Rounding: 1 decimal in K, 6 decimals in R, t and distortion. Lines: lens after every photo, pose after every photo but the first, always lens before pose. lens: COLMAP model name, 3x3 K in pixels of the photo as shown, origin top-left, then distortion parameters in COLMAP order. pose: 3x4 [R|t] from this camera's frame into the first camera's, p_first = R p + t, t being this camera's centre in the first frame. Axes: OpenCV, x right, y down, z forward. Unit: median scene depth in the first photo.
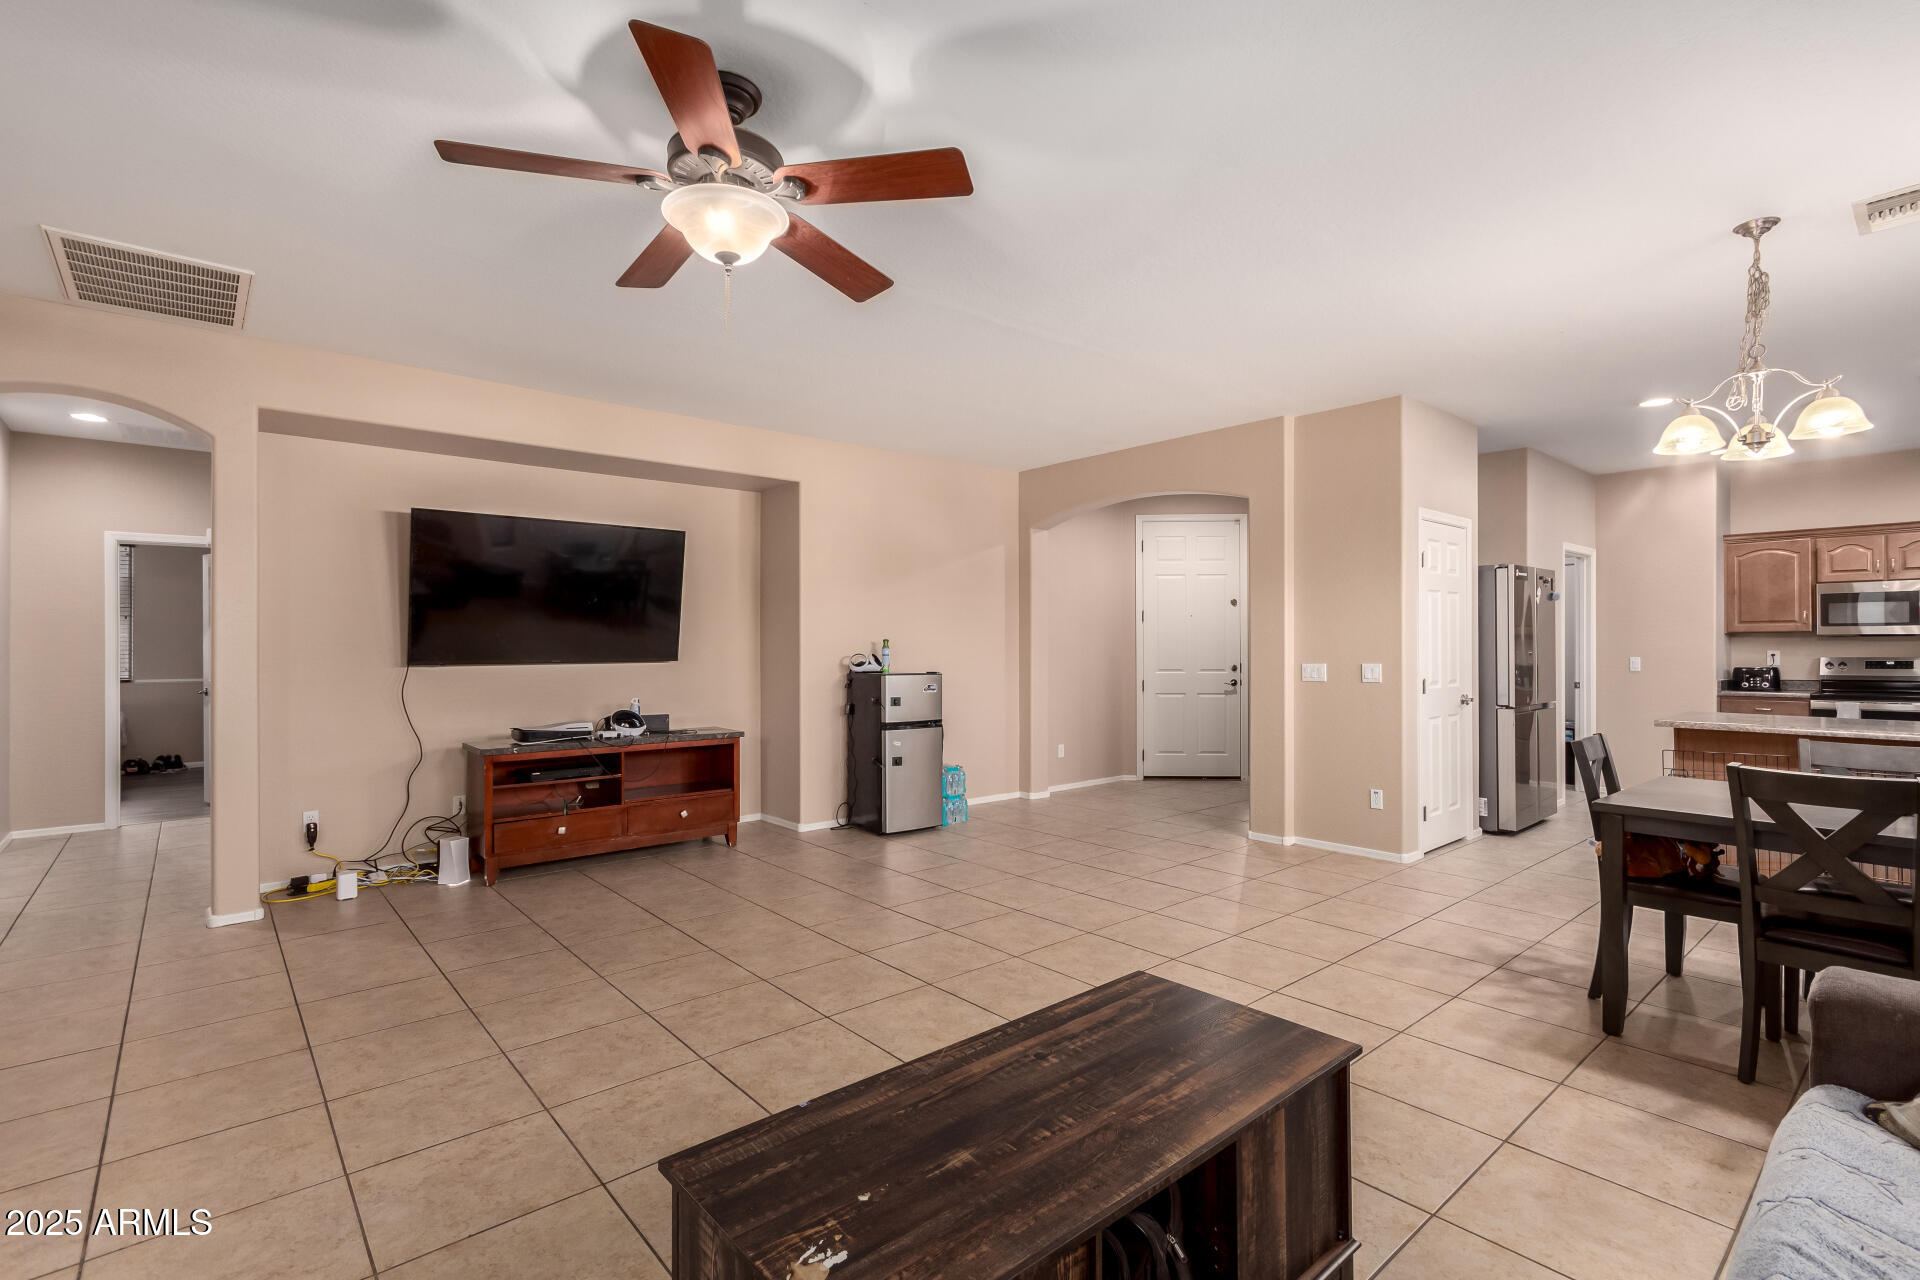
lens RADIAL K [[894.7, 0, 960.0], [0, 894.7, 640.0], [0, 0, 1]] dist [0.003312, 0.000258]
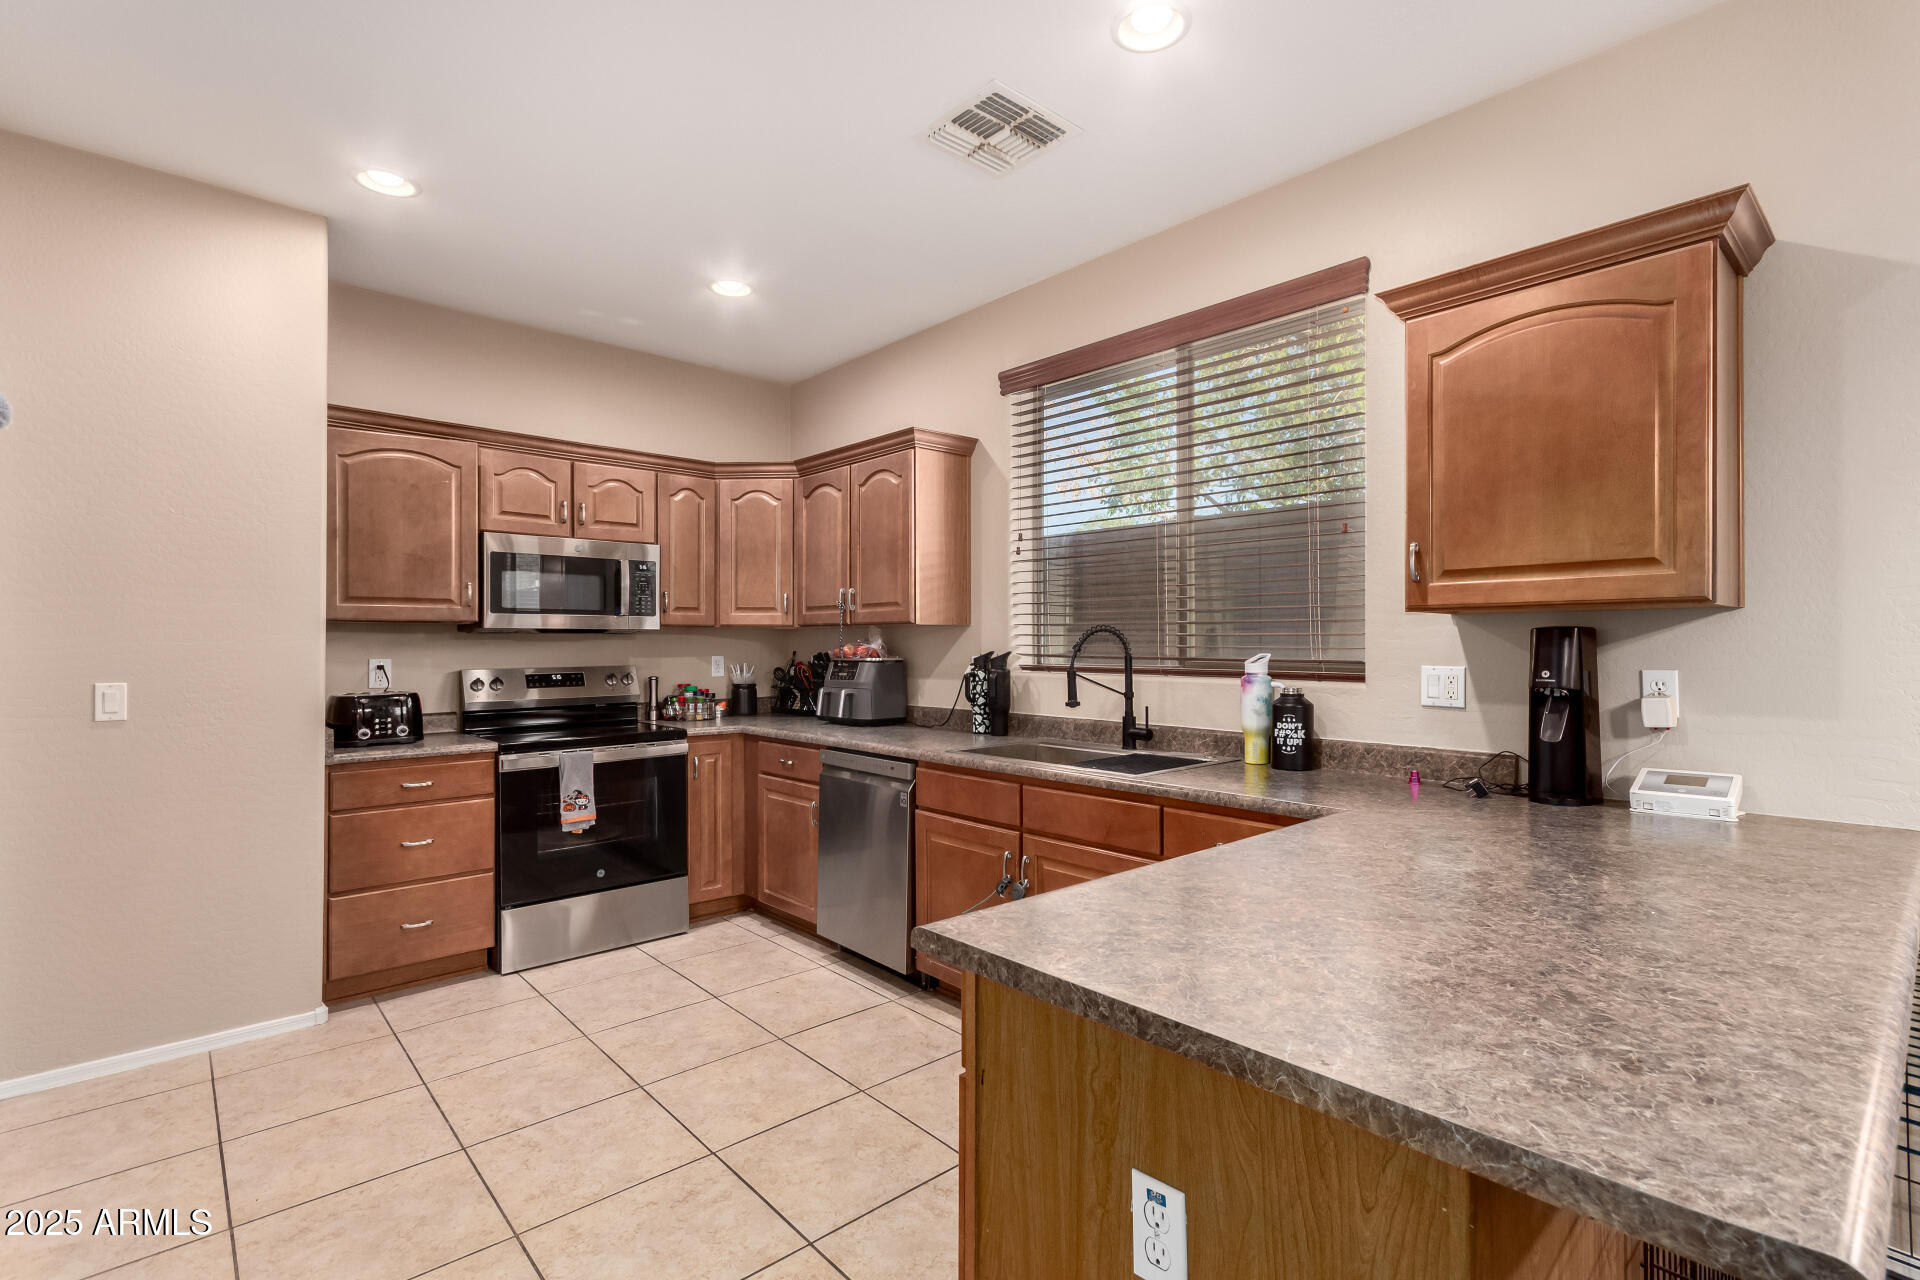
lens RADIAL K [[894.7, 0, 960.0], [0, 894.7, 640.0], [0, 0, 1]] dist [0.003312, 0.000258]
pose [[-0.016418, 0.003398, 0.999859, 0.422172], [-0.002265, 0.999992, -0.003436, 0.002395], [-0.999863, -0.002321, -0.016410, 0.724934]]
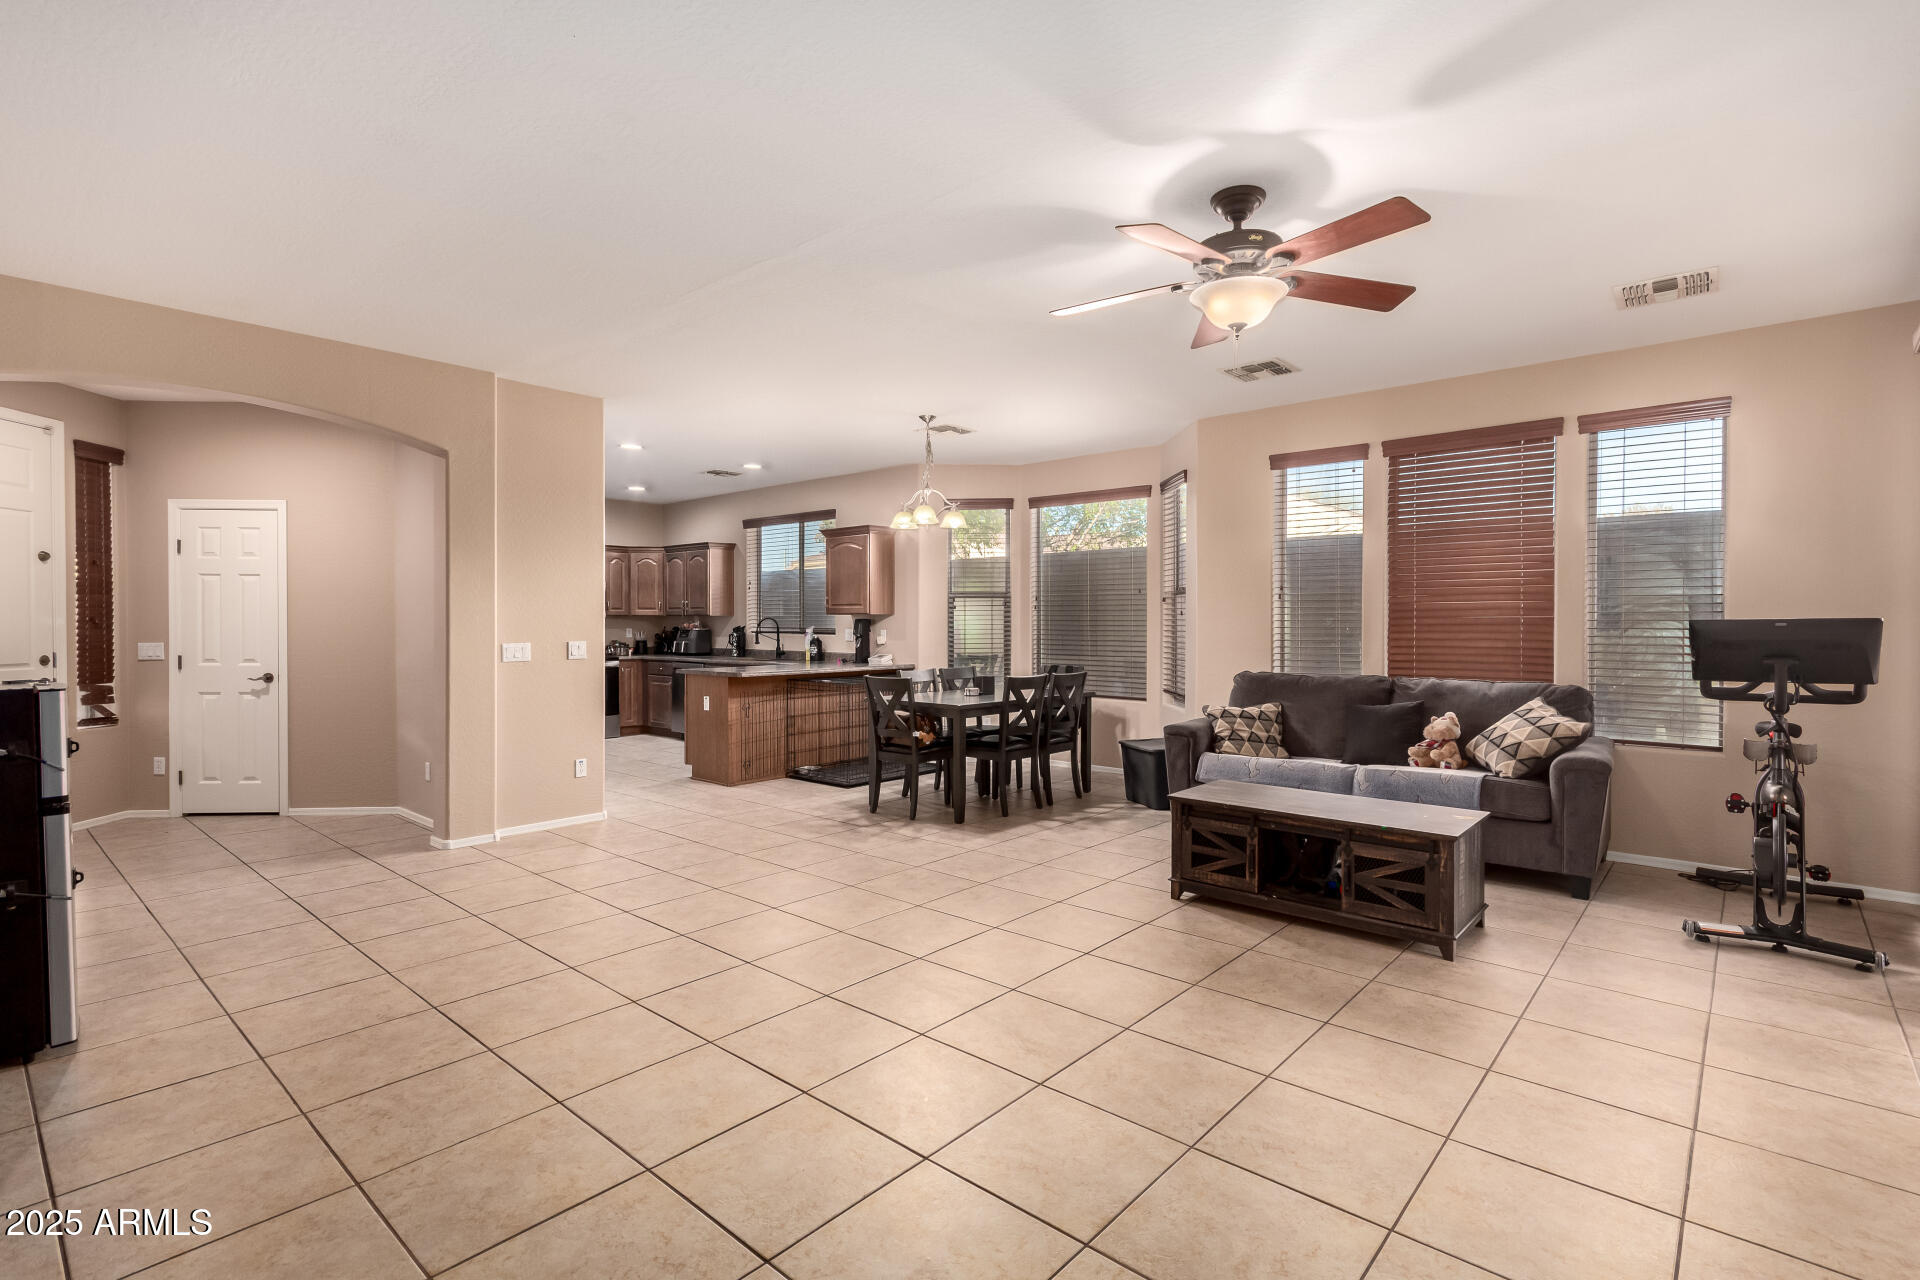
lens RADIAL K [[894.7, 0, 960.0], [0, 894.7, 640.0], [0, 0, 1]] dist [0.003312, 0.000258]
pose [[-0.134771, -0.019338, 0.990688, -0.514371], [-0.005701, 0.999808, 0.018740, 0.000923], [-0.990860, -0.003123, -0.134855, 0.538196]]
